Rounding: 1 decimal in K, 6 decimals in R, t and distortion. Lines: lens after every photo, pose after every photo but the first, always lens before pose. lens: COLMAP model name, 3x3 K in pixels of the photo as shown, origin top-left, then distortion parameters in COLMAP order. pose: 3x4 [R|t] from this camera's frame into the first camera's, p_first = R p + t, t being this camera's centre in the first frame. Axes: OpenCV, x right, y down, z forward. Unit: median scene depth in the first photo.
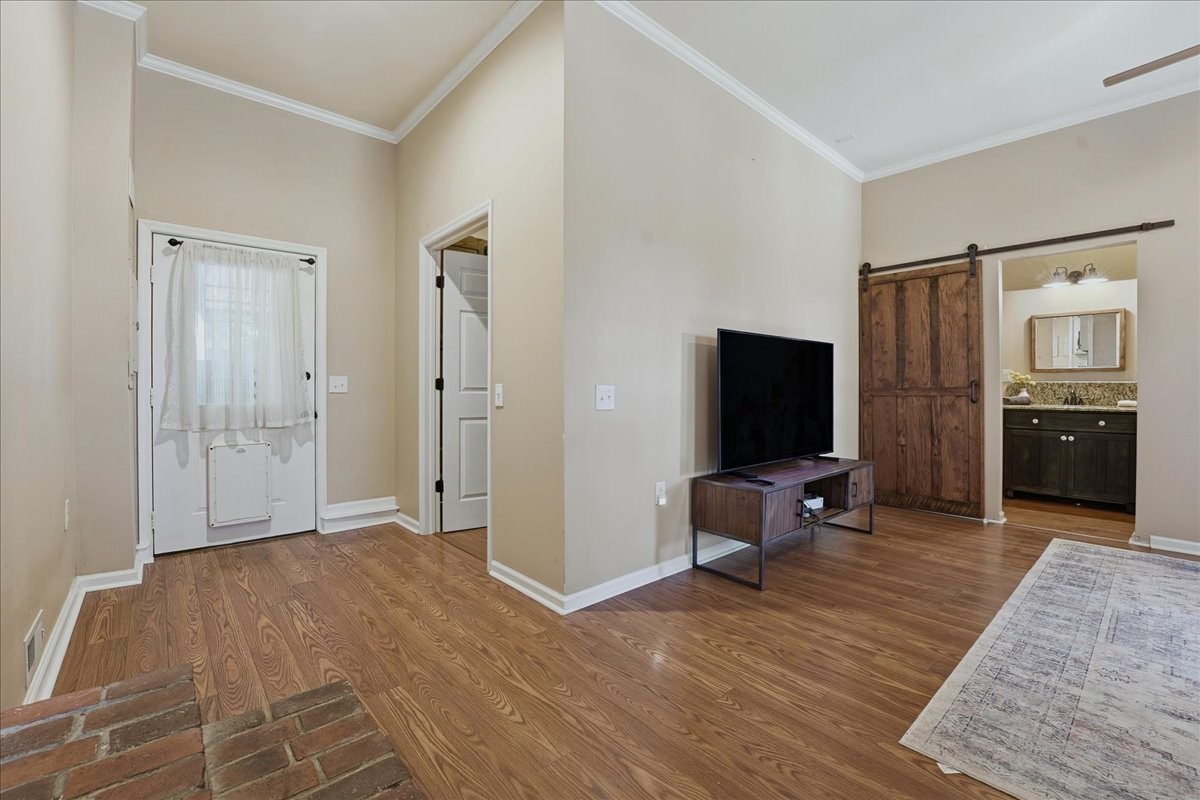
lens RADIAL K [[508.9, 0, 607.5], [0, 508.9, 386.3], [0, 0, 1]] dist [-0.026784, 0.002889]
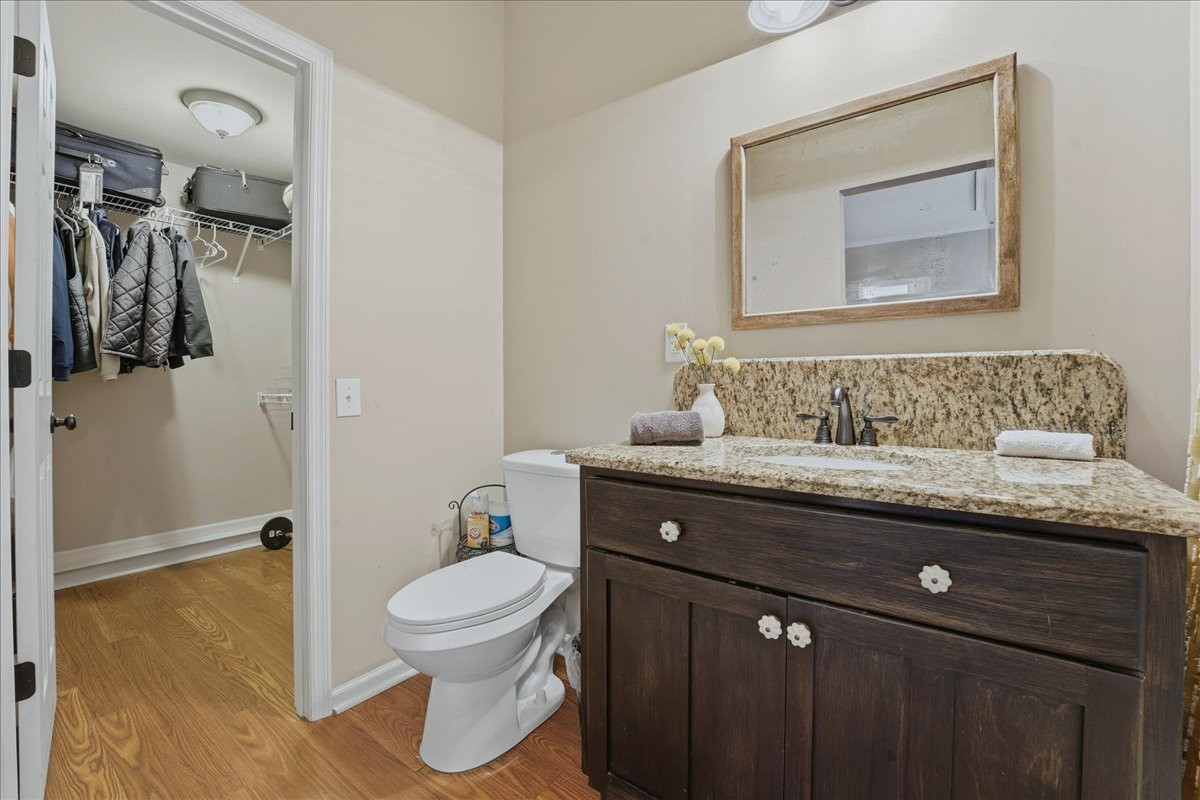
lens RADIAL K [[508.9, 0, 606.7], [0, 508.9, 383.5], [0, 0, 1]] dist [-0.026784, 0.002889]
pose [[0.982150, -0.006507, 0.187986, 0.879805], [0.007468, 0.999962, -0.004405, 0.006639], [-0.187950, 0.005731, 0.982162, 0.878662]]
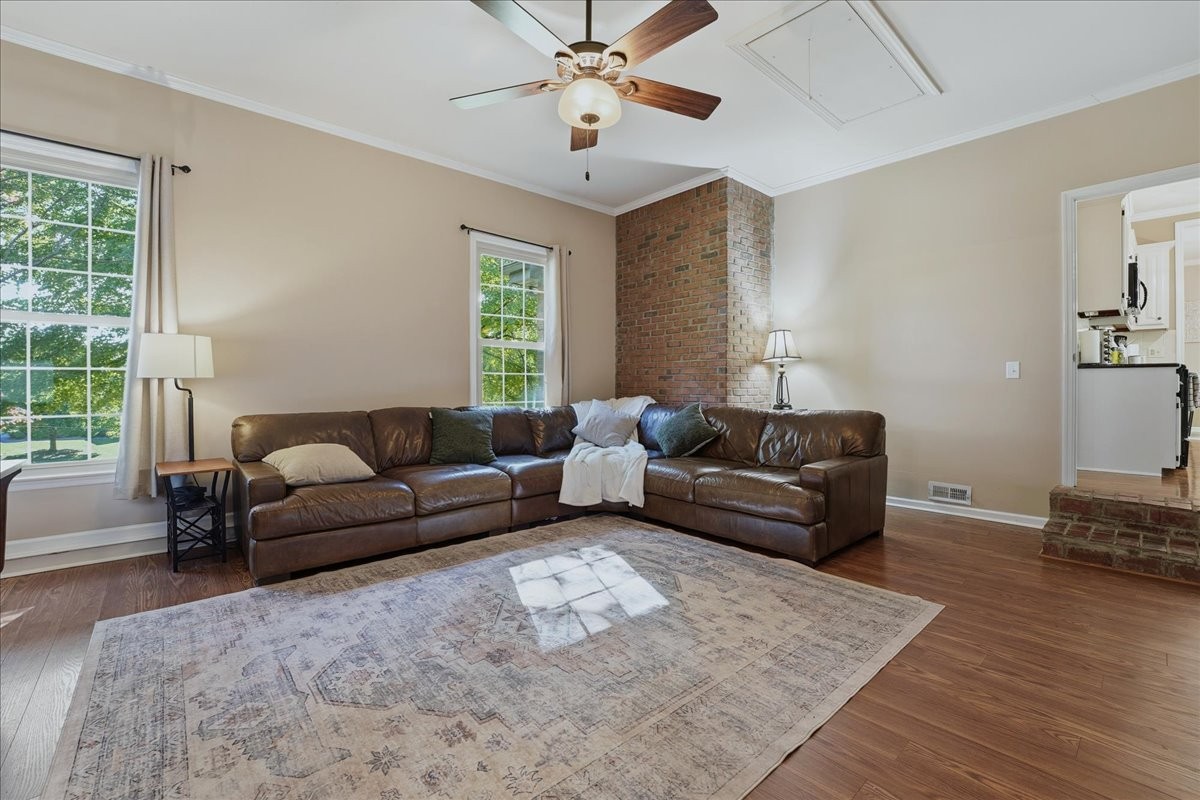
lens RADIAL K [[508.9, 0, 603.1], [0, 508.9, 390.8], [0, 0, 1]] dist [-0.026784, 0.002889]
pose [[-0.999879, -0.006386, 0.014195, 0.604911], [-0.006211, 0.999905, 0.012321, 0.003009], [-0.014273, 0.012231, -0.999823, 0.949233]]
